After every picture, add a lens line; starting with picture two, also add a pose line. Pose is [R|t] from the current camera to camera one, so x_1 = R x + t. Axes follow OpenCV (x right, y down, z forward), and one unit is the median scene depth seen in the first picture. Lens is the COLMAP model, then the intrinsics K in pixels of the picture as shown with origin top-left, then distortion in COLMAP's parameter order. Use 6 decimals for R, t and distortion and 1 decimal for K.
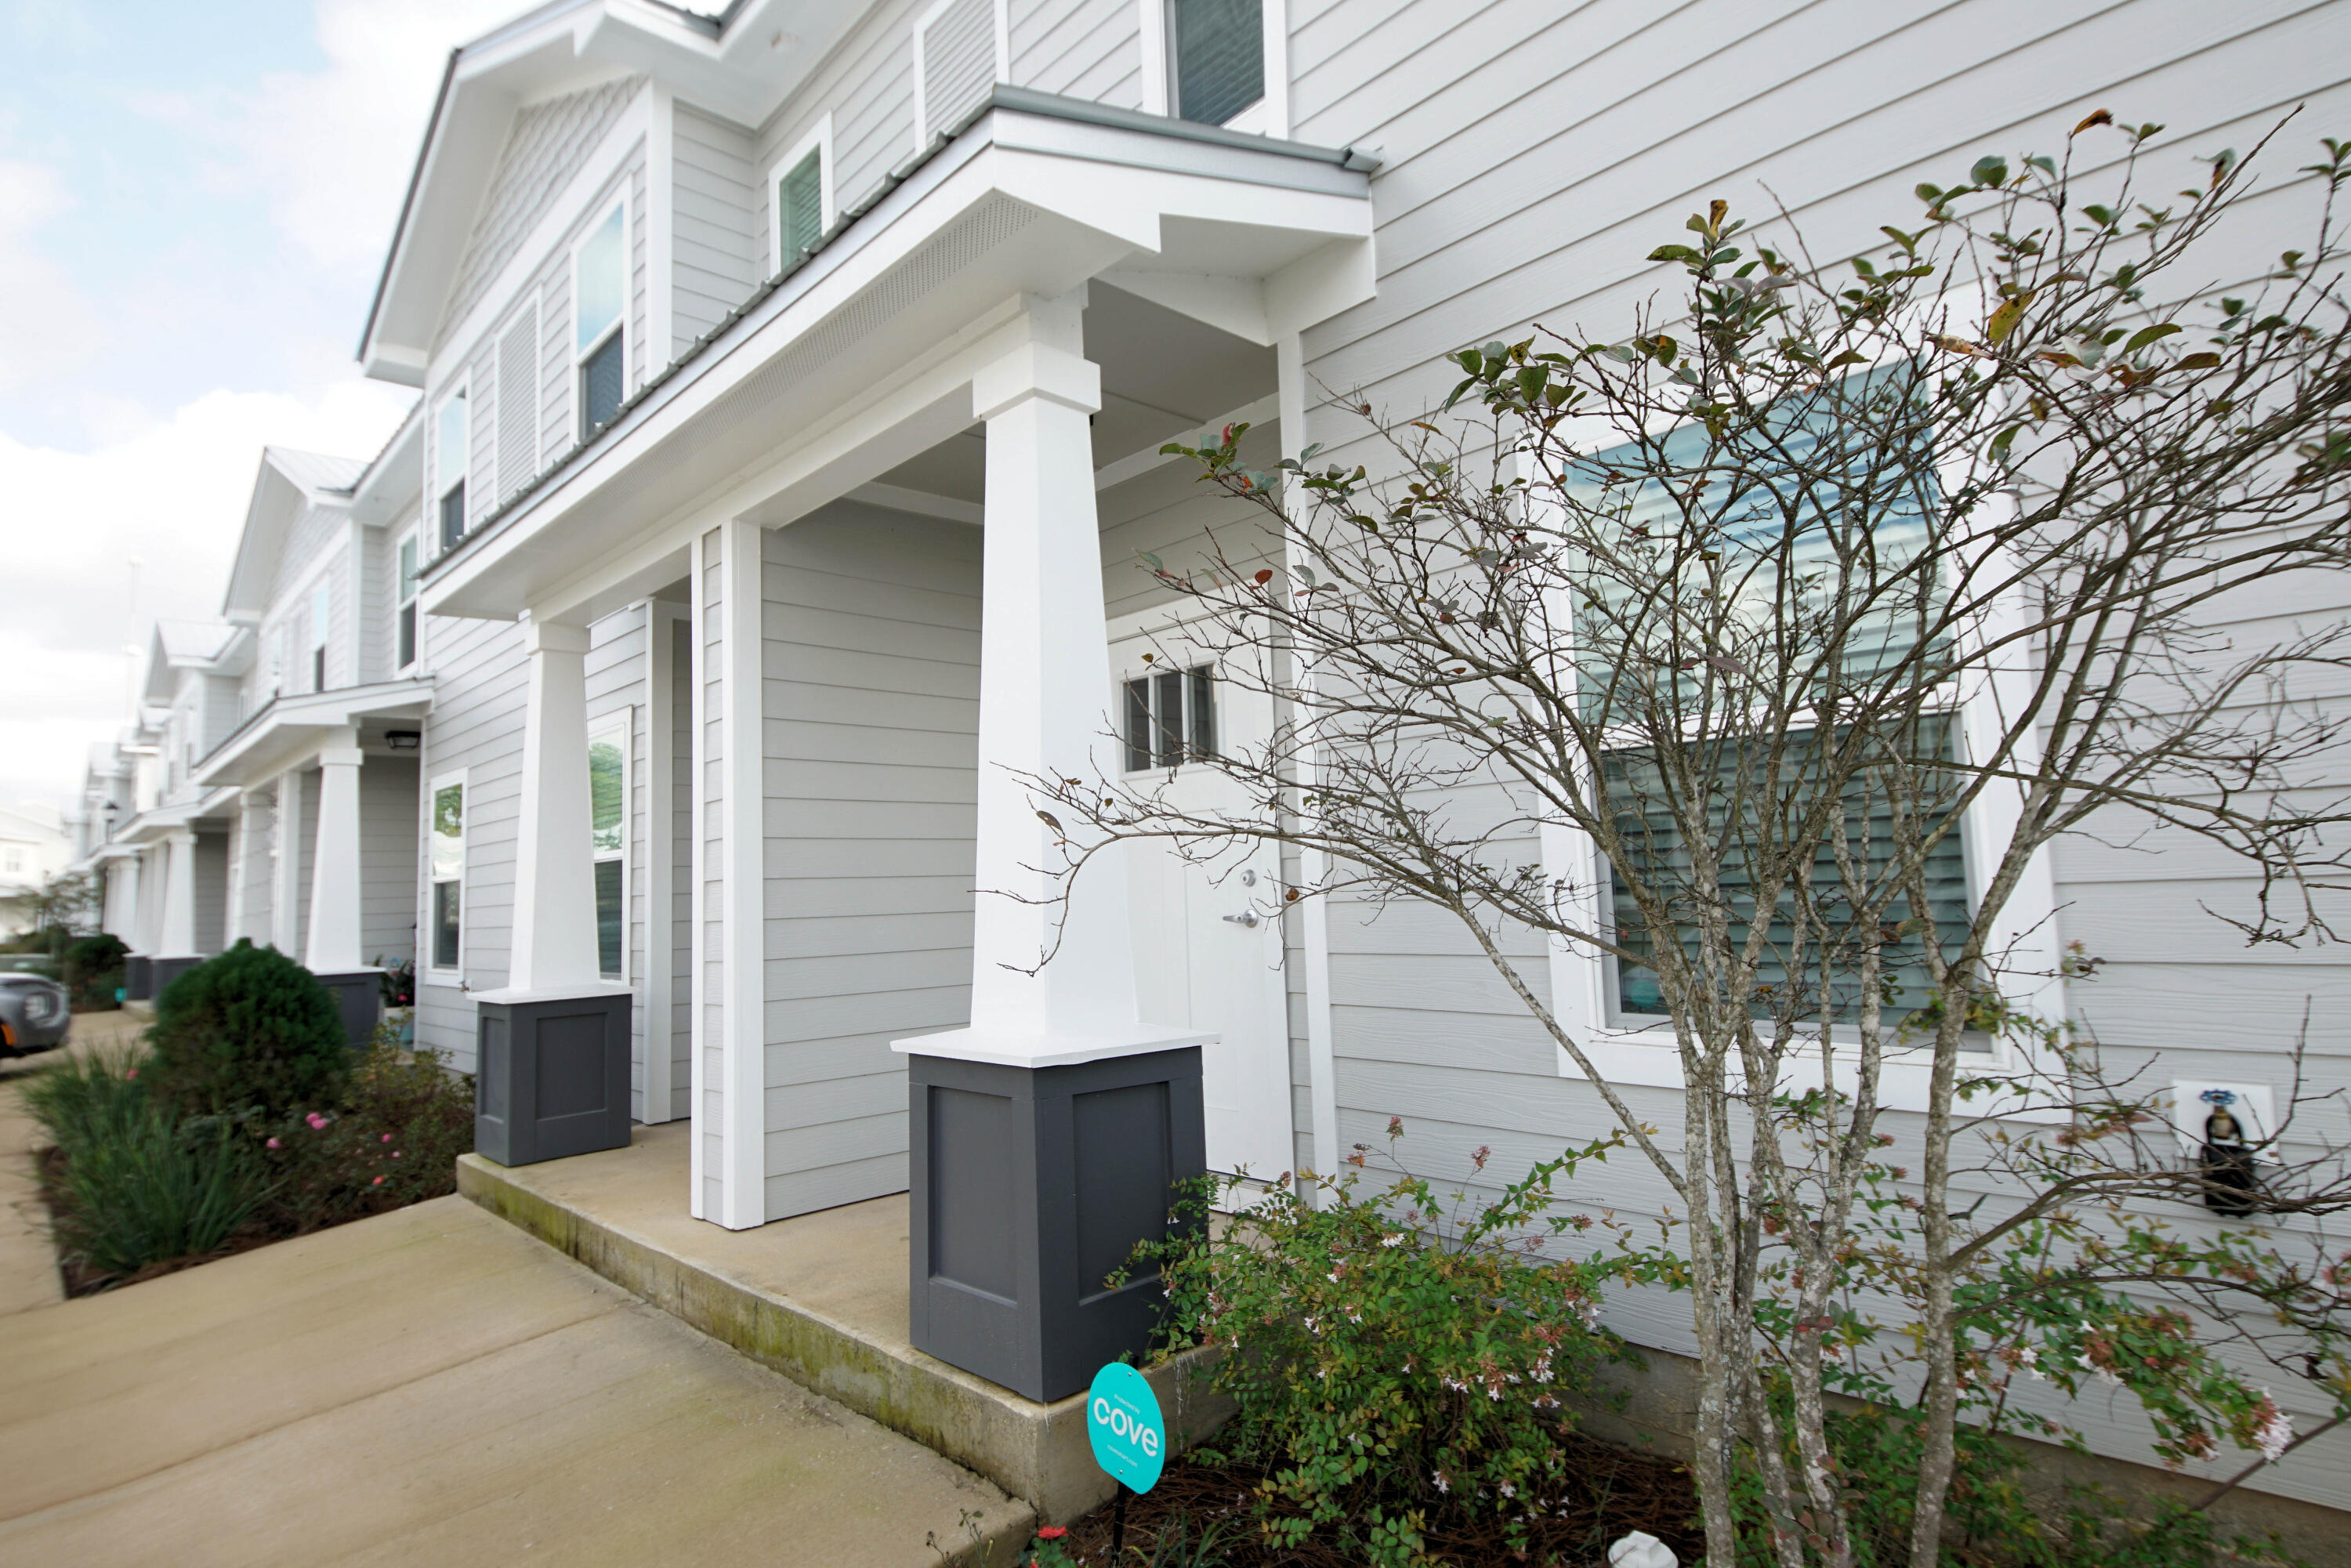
lens RADIAL K [[1257.9, 0, 1149.1], [0, 1257.9, 772.7], [0, 0, 1]] dist [0.040106, -0.029843]
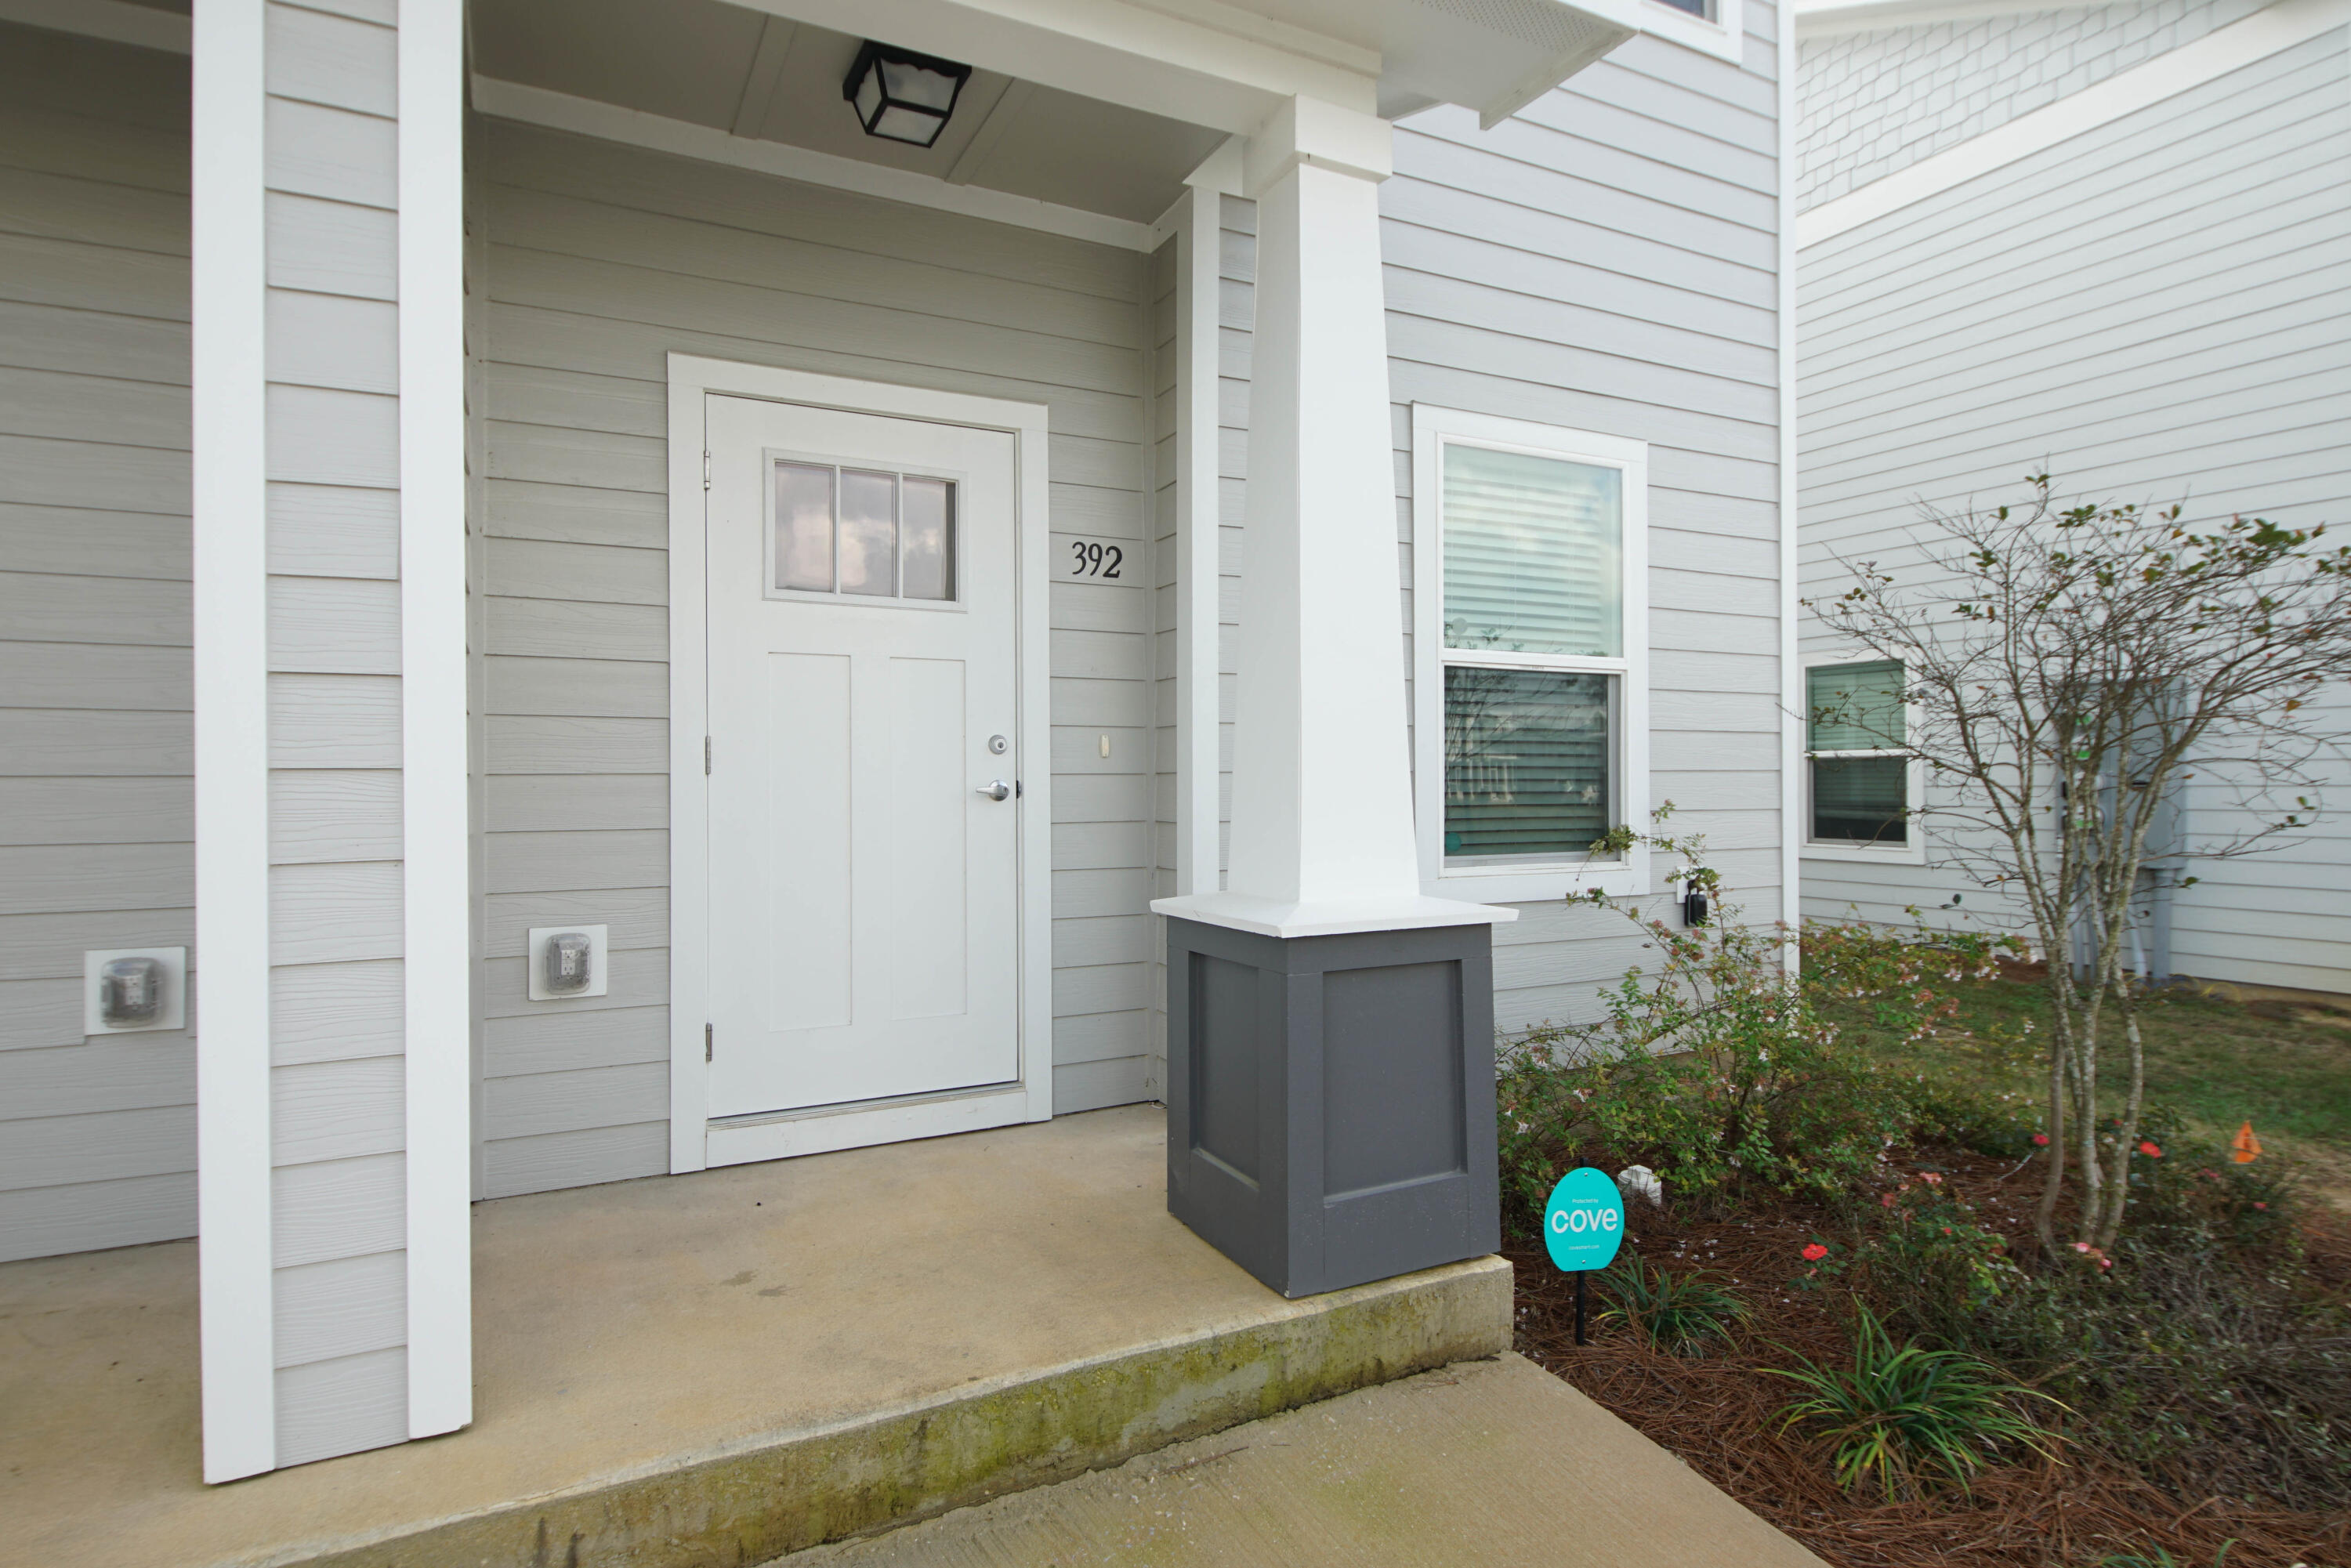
lens RADIAL K [[1257.9, 0, 1149.1], [0, 1257.9, 772.7], [0, 0, 1]] dist [0.040106, -0.029843]
pose [[0.265113, 0.036412, 0.963530, -0.991452], [-0.098730, 0.995060, -0.010438, 0.138004], [-0.959149, -0.092362, 0.267398, 0.900195]]
